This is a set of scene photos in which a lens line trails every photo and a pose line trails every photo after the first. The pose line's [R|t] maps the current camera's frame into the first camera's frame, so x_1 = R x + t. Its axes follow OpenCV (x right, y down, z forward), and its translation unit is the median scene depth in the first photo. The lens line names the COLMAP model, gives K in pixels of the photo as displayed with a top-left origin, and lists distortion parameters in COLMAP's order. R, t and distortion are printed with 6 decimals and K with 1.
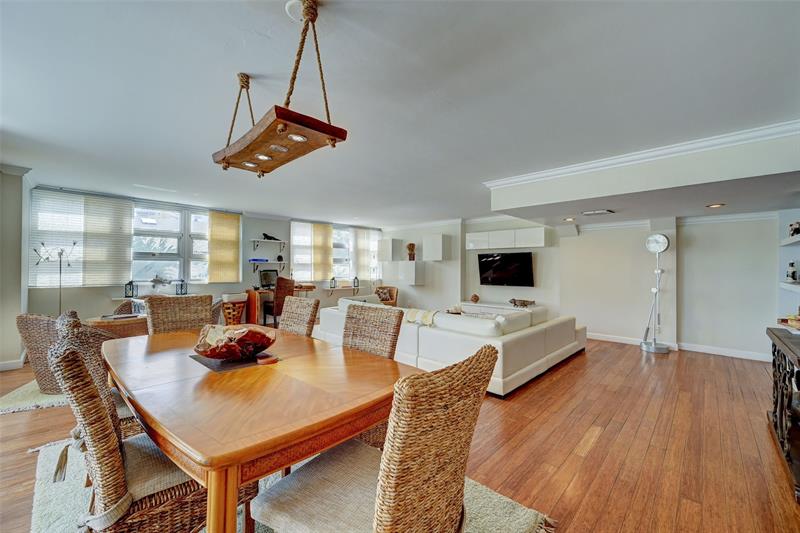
lens RADIAL K [[318.6, 0, 398.5], [0, 318.6, 270.4], [0, 0, 1]] dist [0.001809, 0.000112]
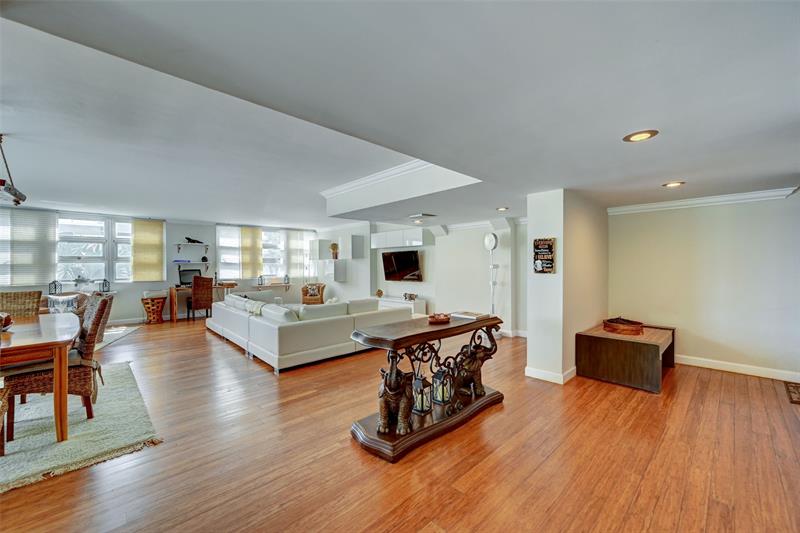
lens RADIAL K [[318.6, 0, 398.5], [0, 318.6, 270.4], [0, 0, 1]] dist [0.001809, 0.000112]
pose [[0.998636, -0.013151, -0.050539, 0.399566], [0.013629, 0.999865, 0.009131, 0.001128], [0.050412, -0.009807, 0.998680, -0.096821]]
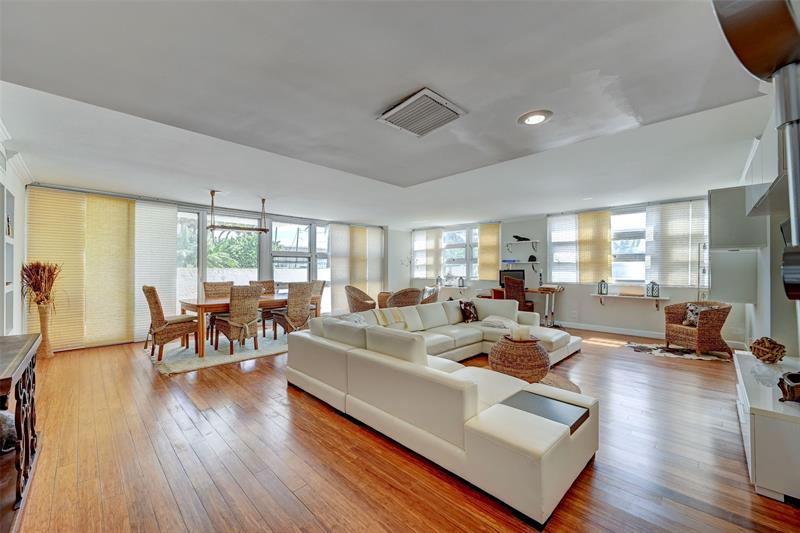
lens RADIAL K [[318.6, 0, 398.5], [0, 318.6, 270.4], [0, 0, 1]] dist [0.001809, 0.000112]
pose [[-0.016579, 0.001382, -0.999862, 0.675406], [-0.005939, 0.999981, 0.001481, 0.000424], [0.999845, 0.005962, -0.016571, 0.656296]]
